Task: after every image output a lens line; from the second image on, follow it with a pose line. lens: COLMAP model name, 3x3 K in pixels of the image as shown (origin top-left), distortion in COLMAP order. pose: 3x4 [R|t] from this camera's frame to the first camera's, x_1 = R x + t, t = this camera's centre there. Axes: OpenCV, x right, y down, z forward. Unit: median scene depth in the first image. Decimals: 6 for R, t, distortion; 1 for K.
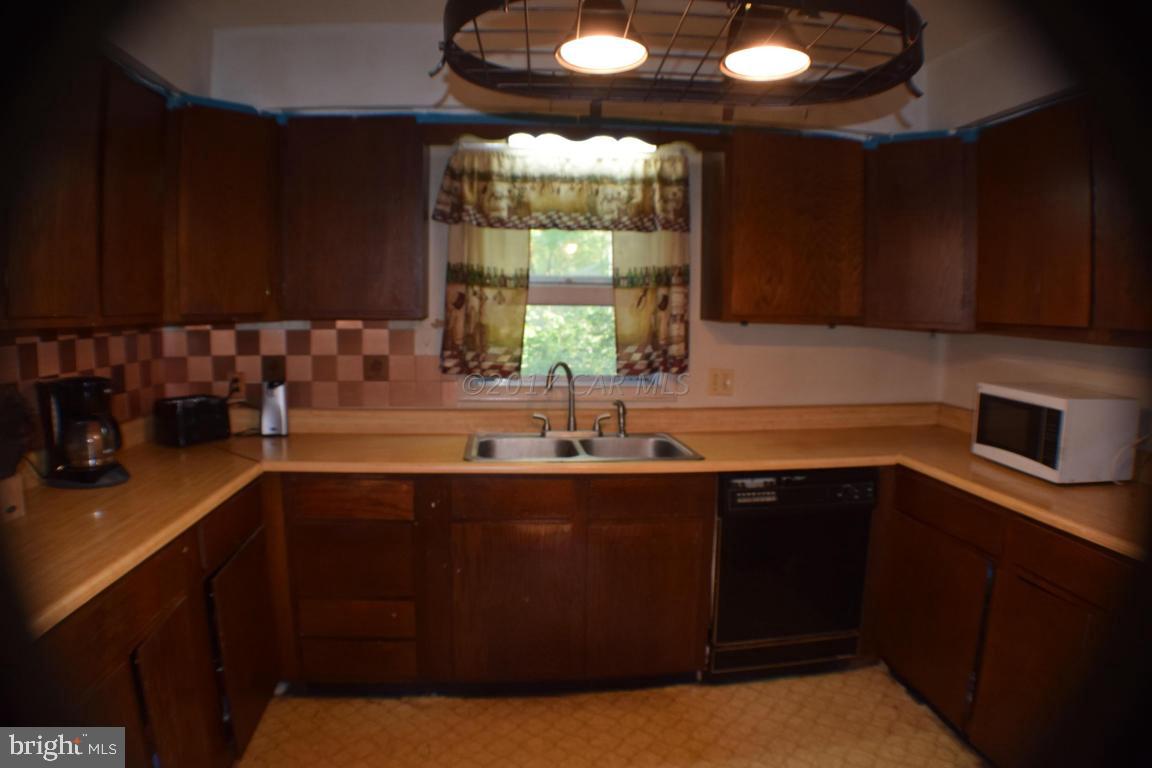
lens RADIAL K [[732.1, 0, 566.3], [0, 732.1, 389.3], [0, 0, 1]] dist [-0.167087, 0.019952]
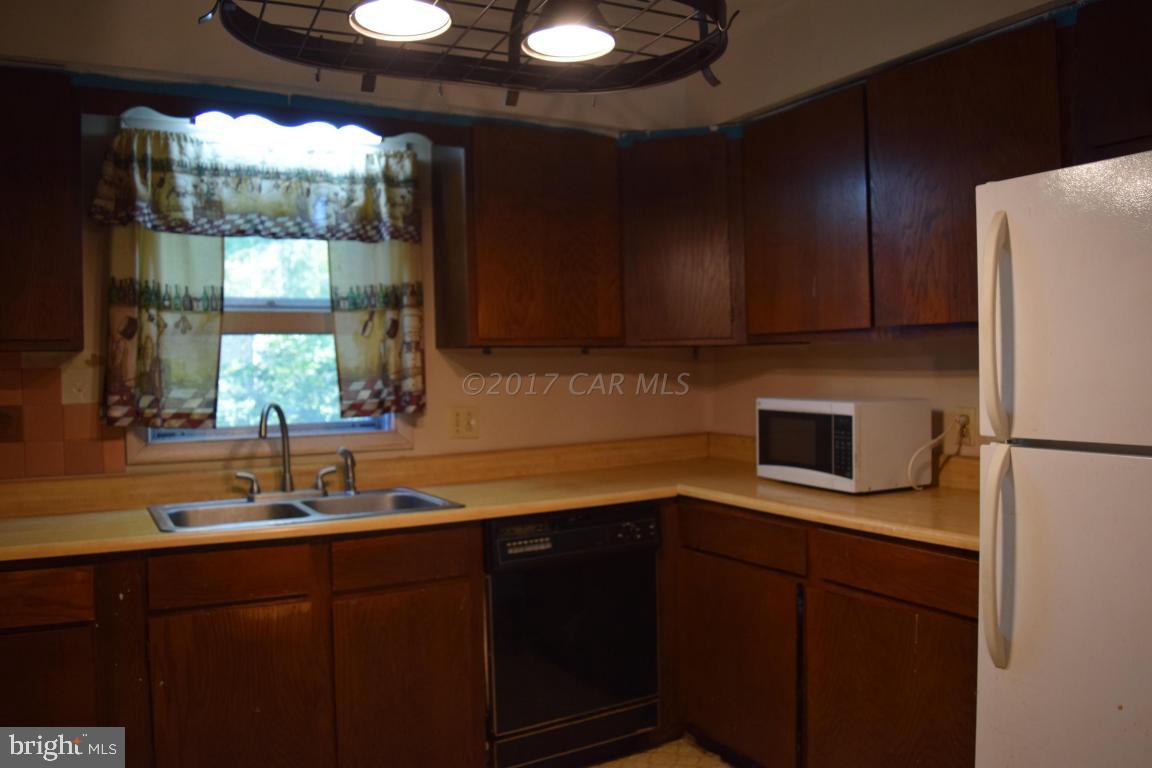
lens RADIAL K [[970.7, 0, 575.4], [0, 970.7, 389.3], [0, 0, 1]] dist [-0.051888, 0.003416]
pose [[0.917530, -0.038122, 0.395836, -0.121707], [0.074107, 0.994349, -0.076012, 0.051663], [-0.390702, 0.099077, 0.915170, -0.082606]]
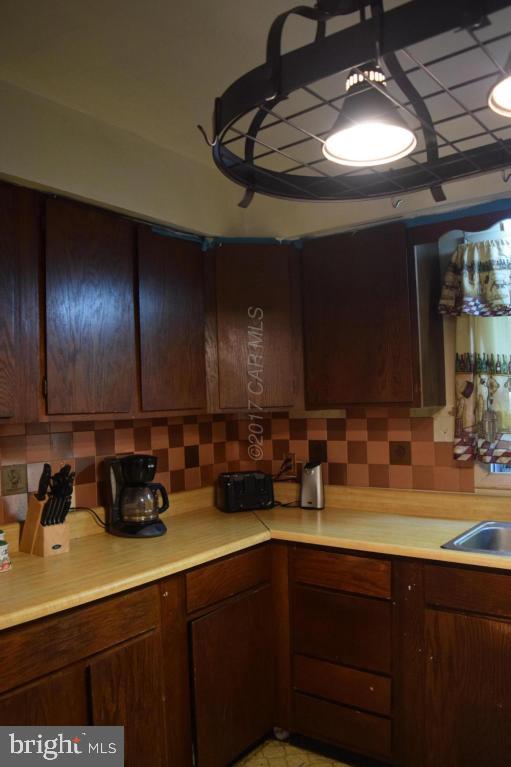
lens RADIAL K [[646.3, 0, 256.3], [0, 646.3, 388.4], [0, 0, 1]] dist [-0.051888, 0.003416]
pose [[0.734549, -0.042794, -0.677204, 0.255754], [-0.035763, 0.994181, -0.101615, -0.020261], [0.677612, 0.098860, 0.728745, 0.135046]]
